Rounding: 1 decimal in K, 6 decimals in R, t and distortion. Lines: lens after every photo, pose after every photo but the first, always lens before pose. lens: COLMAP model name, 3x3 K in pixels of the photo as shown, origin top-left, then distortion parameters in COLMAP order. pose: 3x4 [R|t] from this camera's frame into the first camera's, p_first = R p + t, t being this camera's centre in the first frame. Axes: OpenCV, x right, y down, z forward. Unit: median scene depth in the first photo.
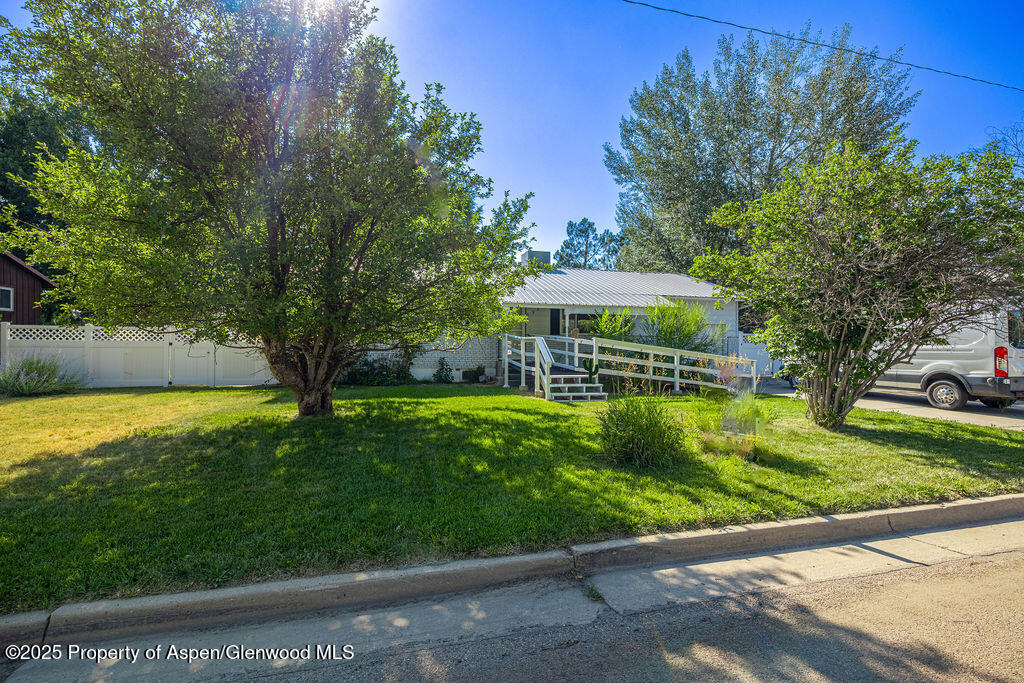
lens RADIAL K [[466.2, 0, 512.0], [0, 466.2, 341.5], [0, 0, 1]] dist [0.000612, 0.000025]
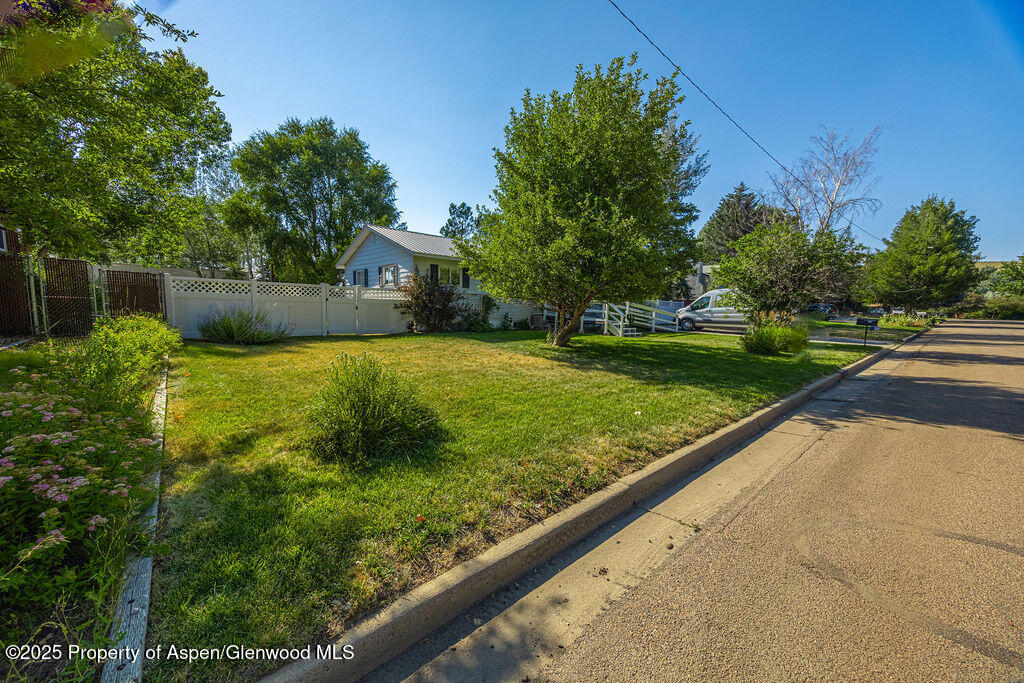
lens RADIAL K [[375.8, 0, 511.3], [0, 375.8, 346.6], [0, 0, 1]] dist [0.036521, -0.003968]
pose [[0.898430, -0.033020, 0.437874, -0.725314], [-0.021477, 0.992671, 0.118924, -0.000217], [-0.438592, -0.116249, 0.891136, -0.078694]]
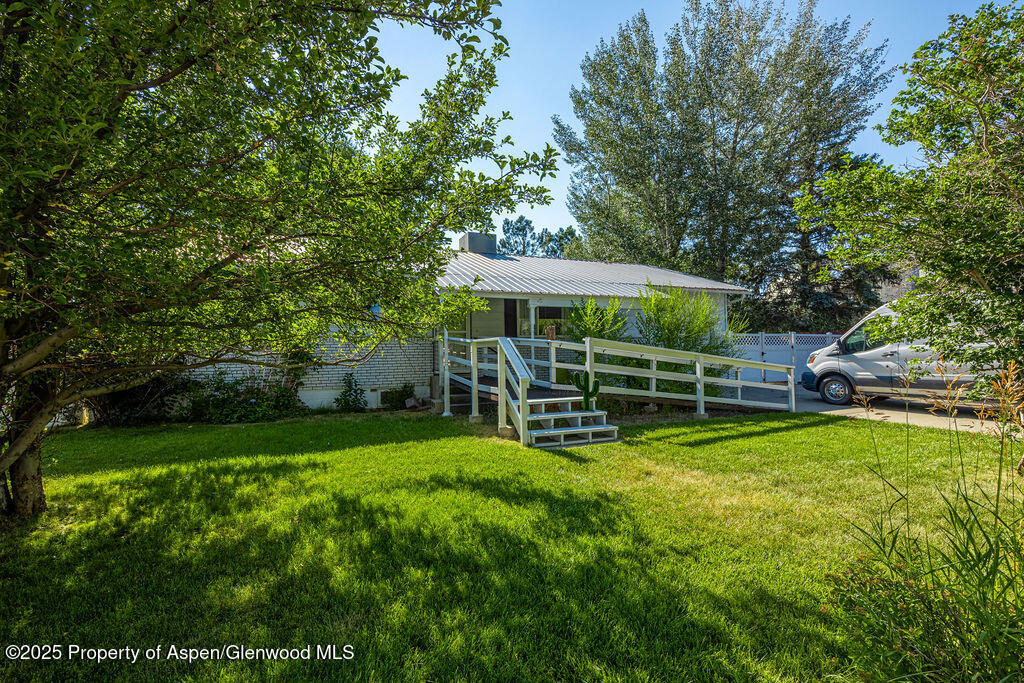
lens RADIAL K [[466.2, 0, 512.0], [0, 466.2, 341.5], [0, 0, 1]] dist [0.000612, 0.000025]
pose [[0.988839, -0.016281, 0.148093, -0.018219], [0.018898, 0.999689, -0.016280, 0.004503], [-0.147781, 0.018897, 0.988839, 0.331678]]
